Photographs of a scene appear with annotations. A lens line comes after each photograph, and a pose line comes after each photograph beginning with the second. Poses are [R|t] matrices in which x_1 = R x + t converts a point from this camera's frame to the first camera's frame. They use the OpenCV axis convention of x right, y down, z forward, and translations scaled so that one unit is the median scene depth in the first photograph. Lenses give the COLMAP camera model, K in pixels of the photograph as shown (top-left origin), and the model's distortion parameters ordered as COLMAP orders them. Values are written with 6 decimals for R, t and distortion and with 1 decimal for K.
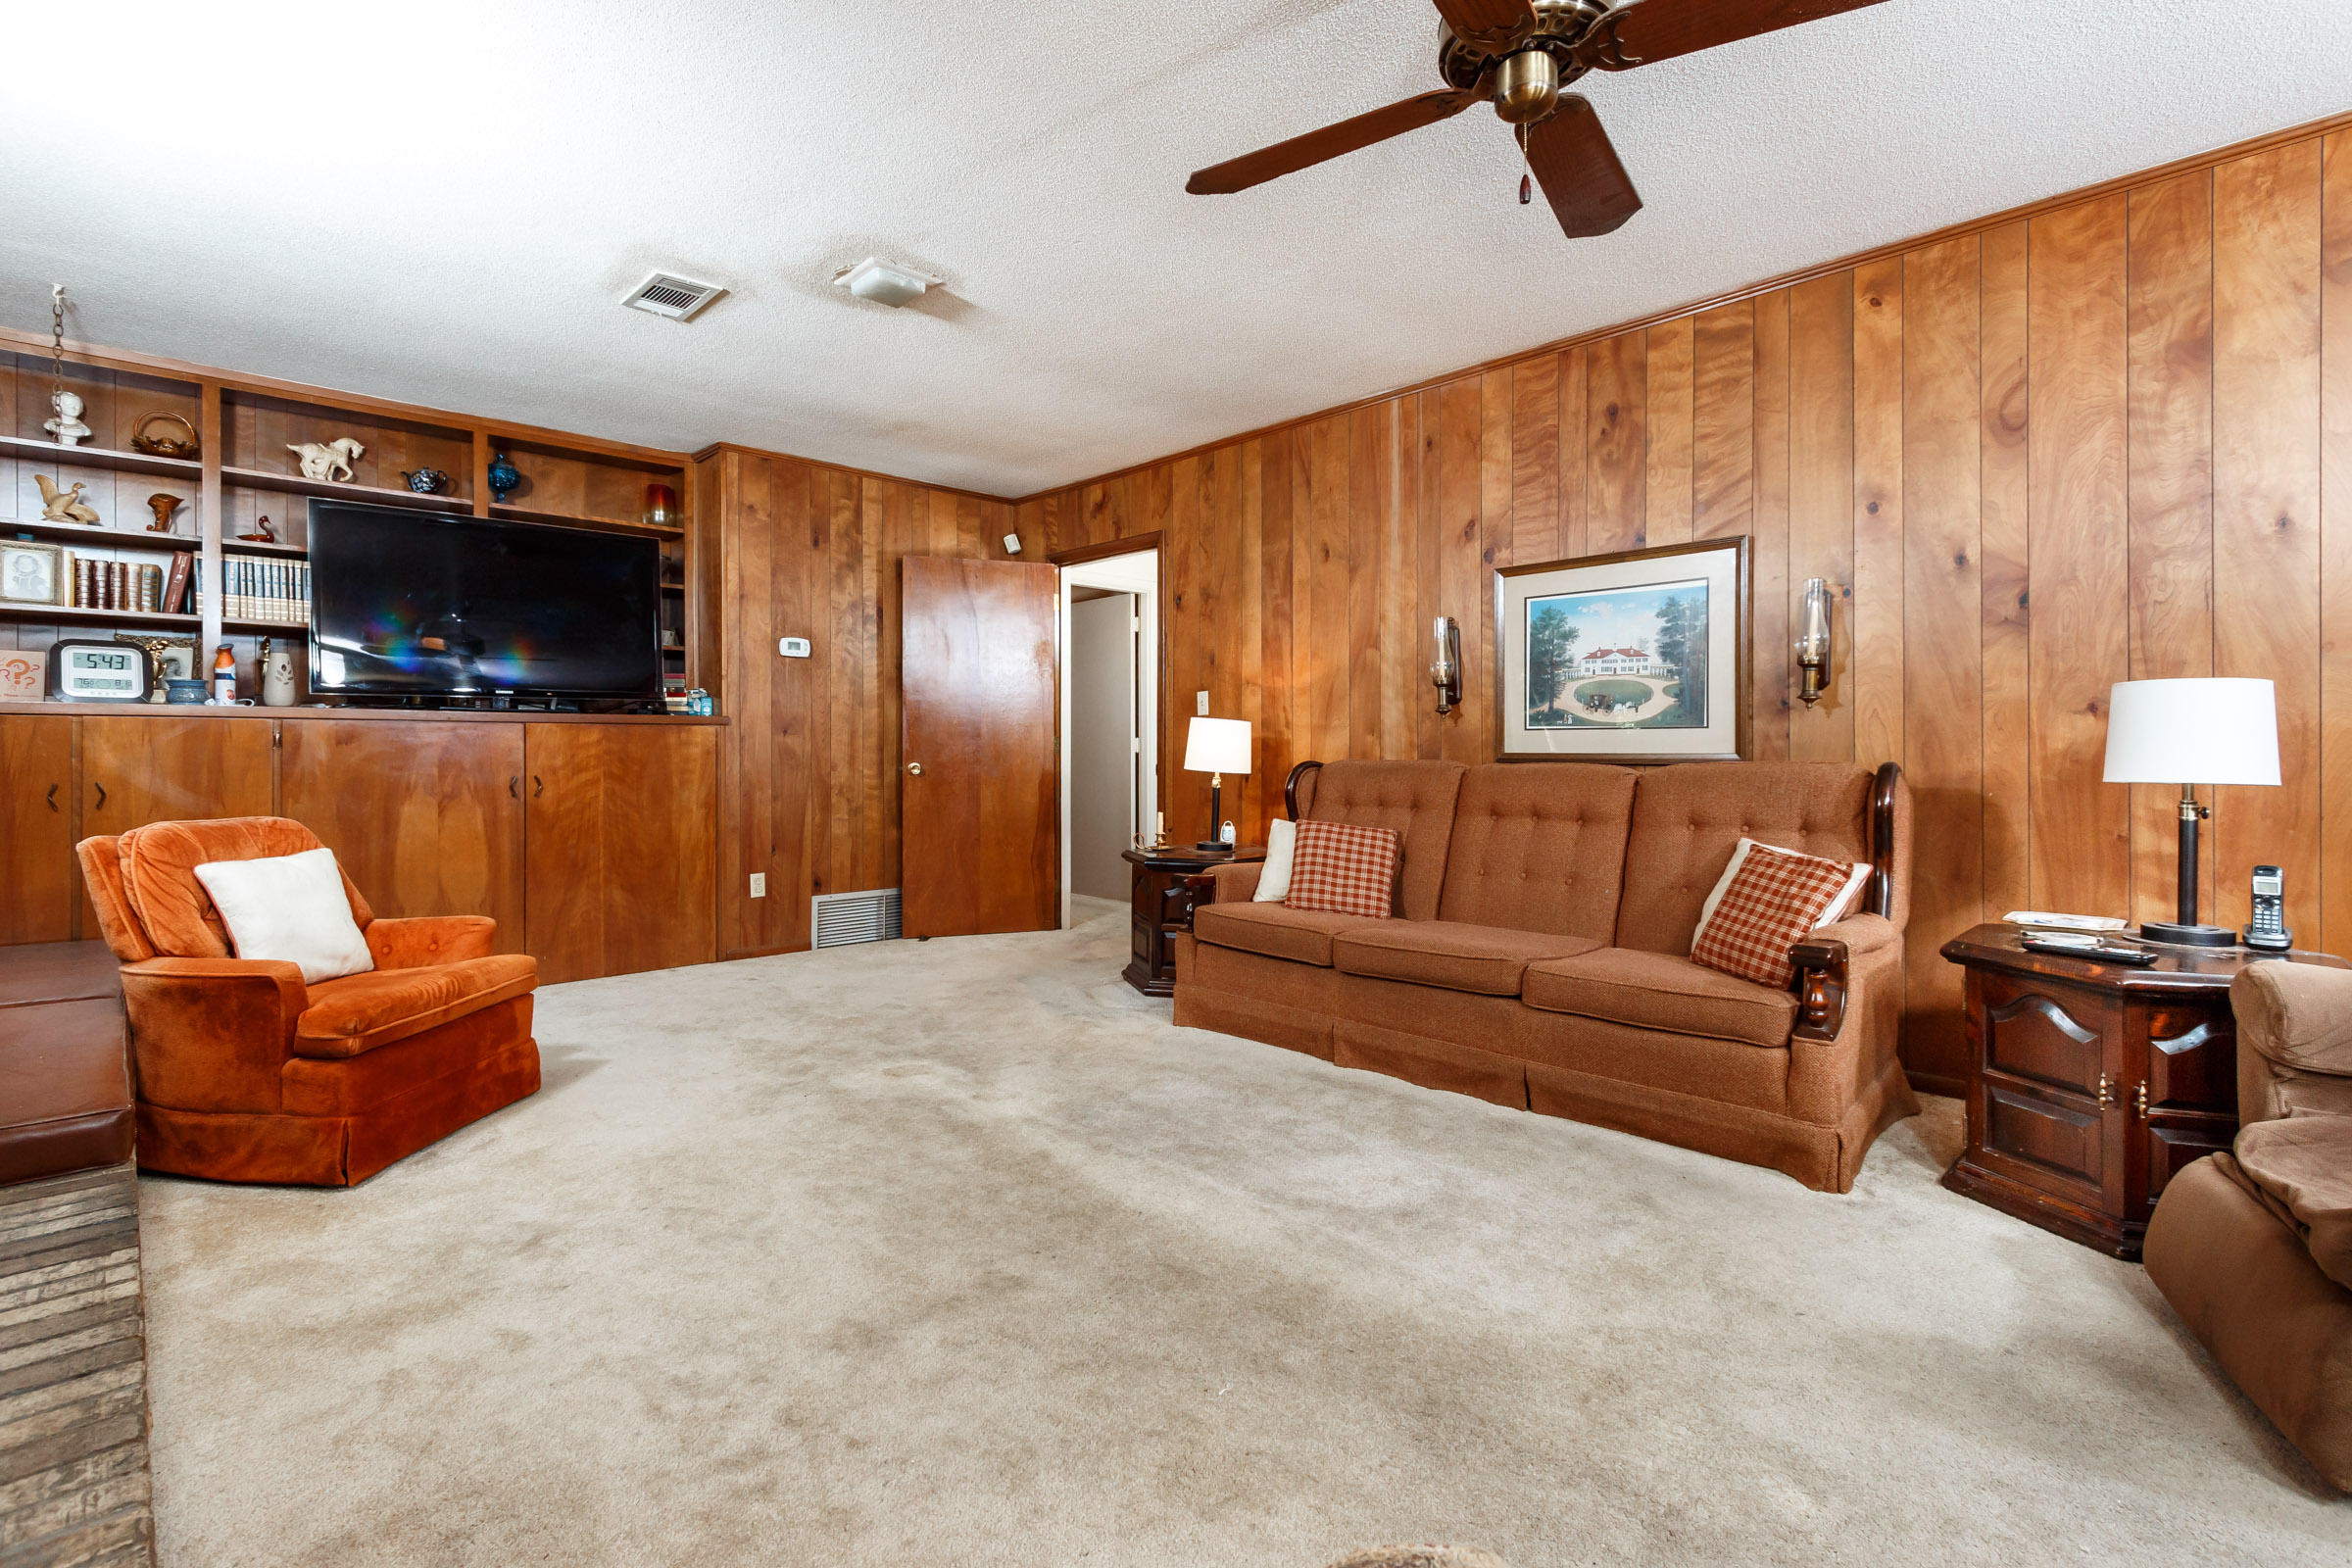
lens RADIAL K [[1074.1, 0, 1188.5], [0, 1074.1, 770.0], [0, 0, 1]] dist [0.011296, -0.004249]
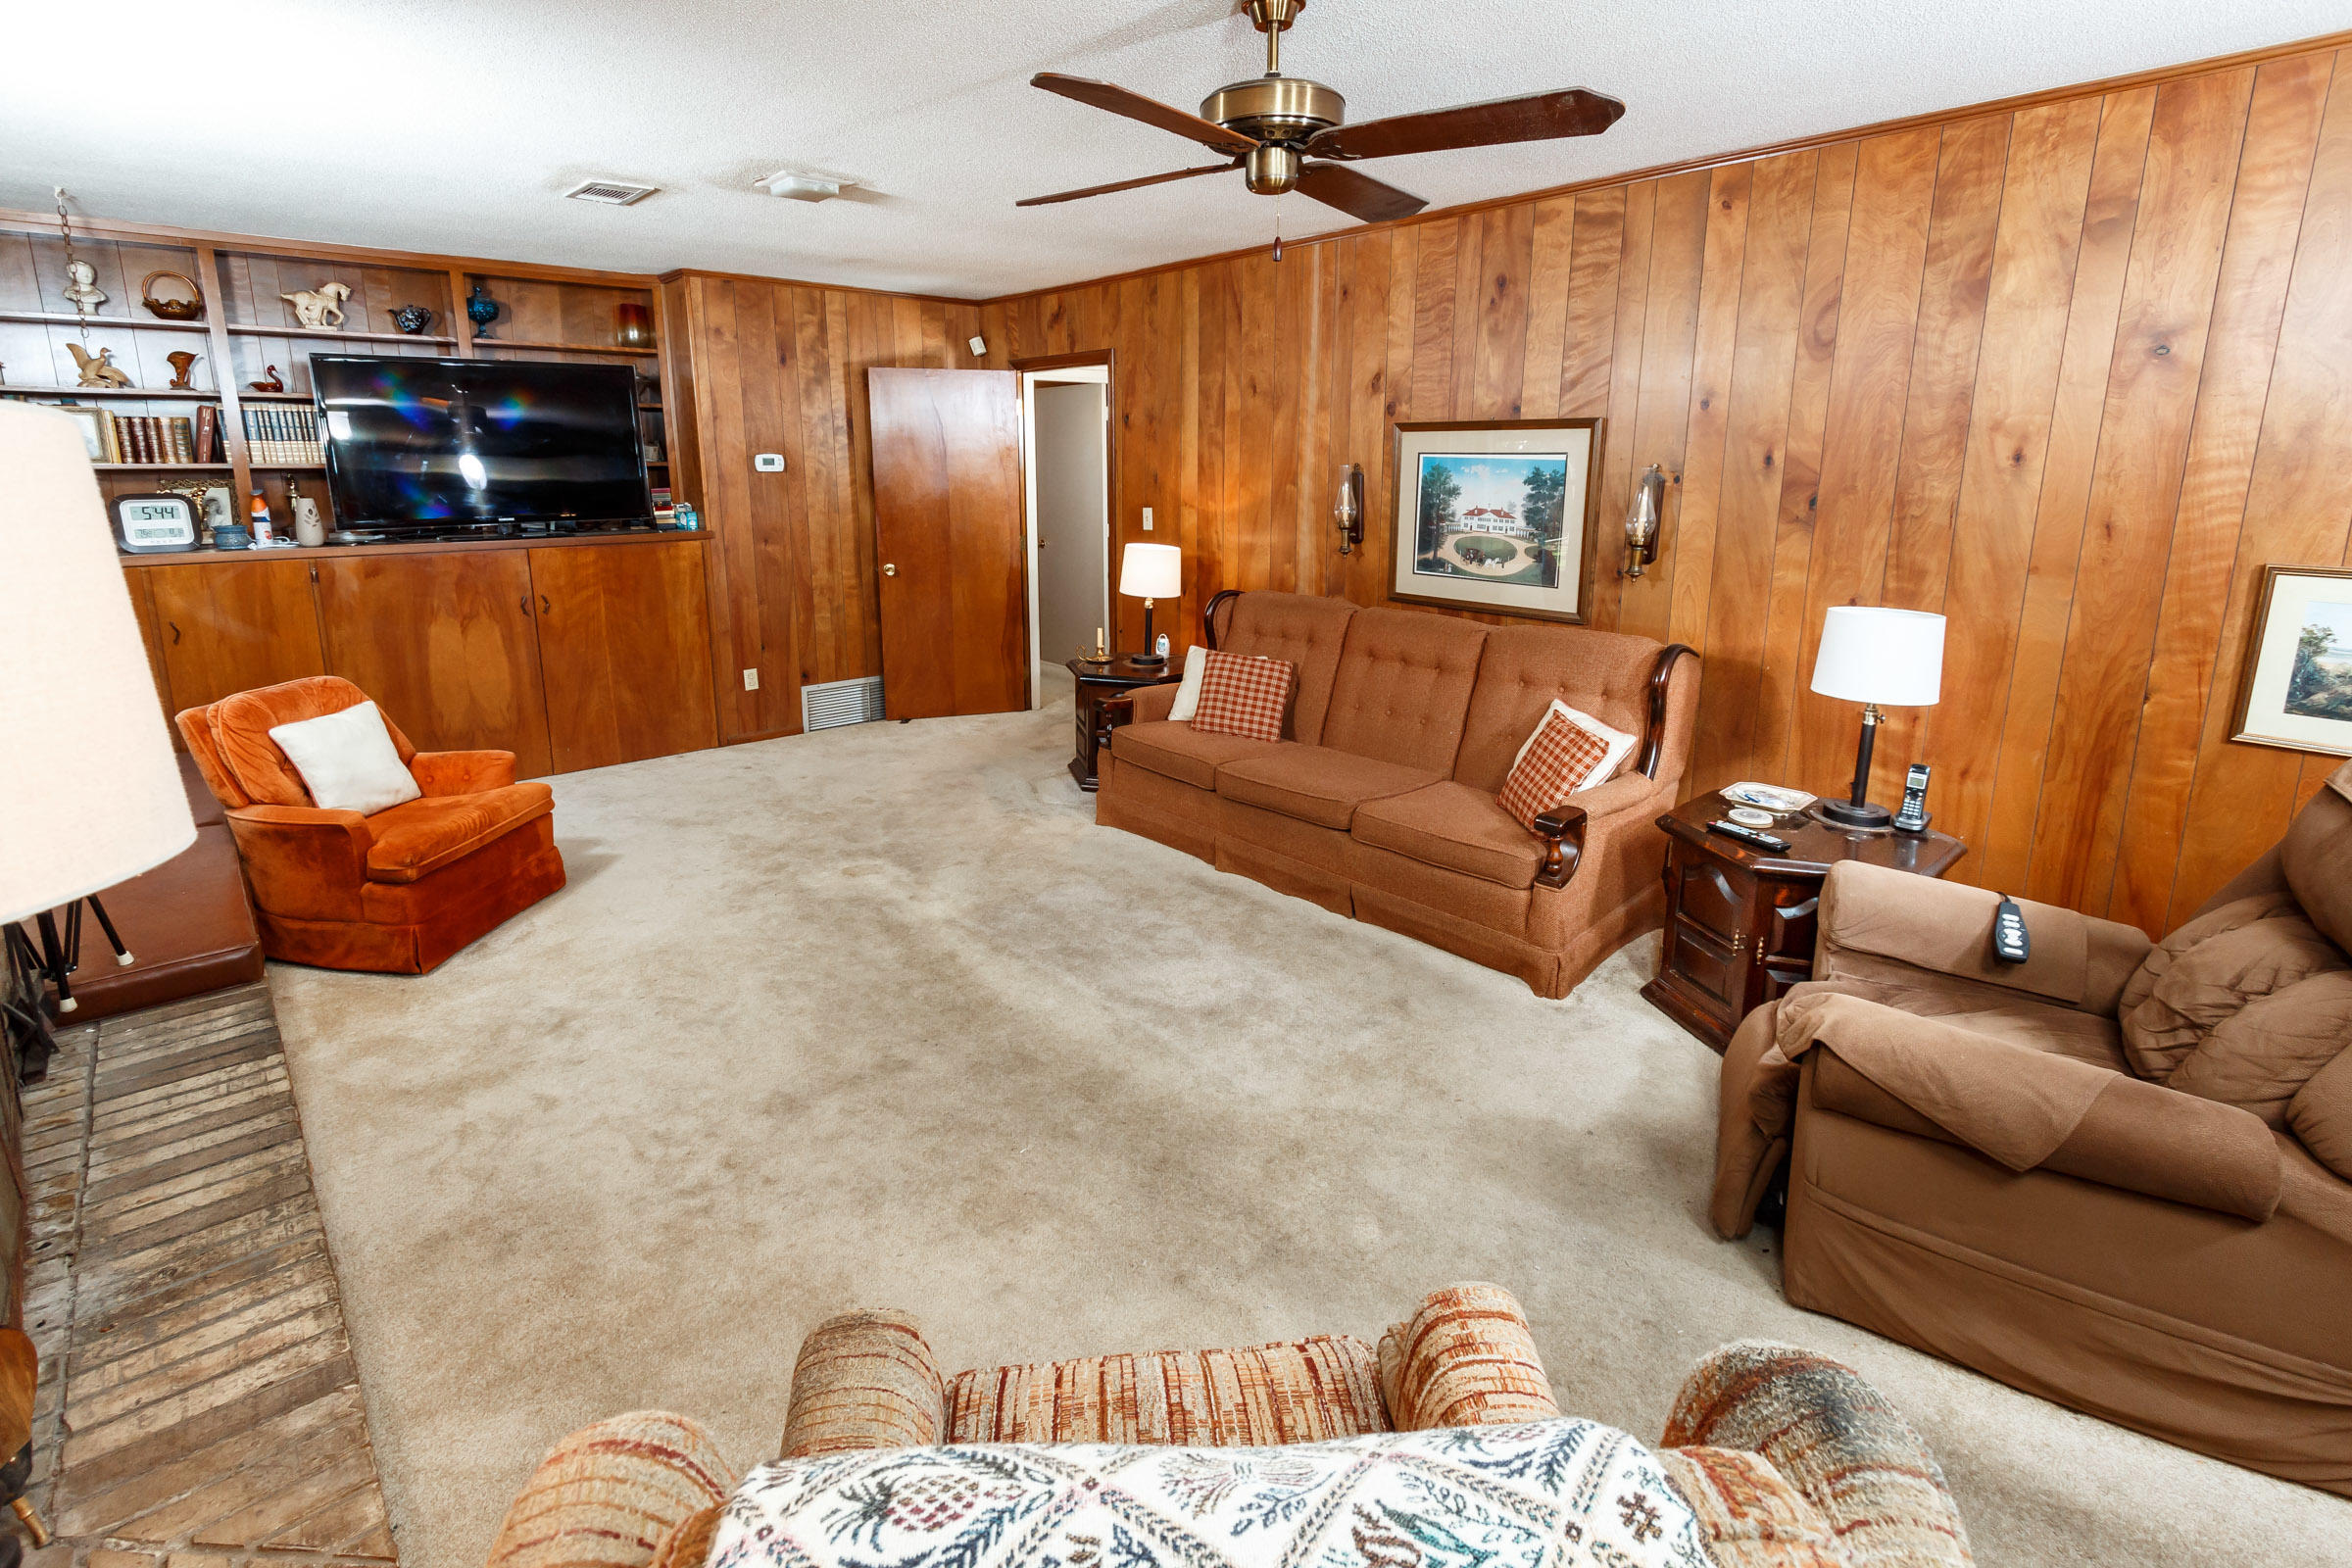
lens RADIAL K [[1074.1, 0, 1200.0], [0, 1074.1, 702.9], [0, 0, 1]] dist [0.011296, -0.004249]
pose [[0.999656, 0.016870, -0.020062, 0.142541], [-0.012468, 0.979269, 0.202182, -0.157015], [0.023057, -0.201863, 0.979142, -0.151000]]
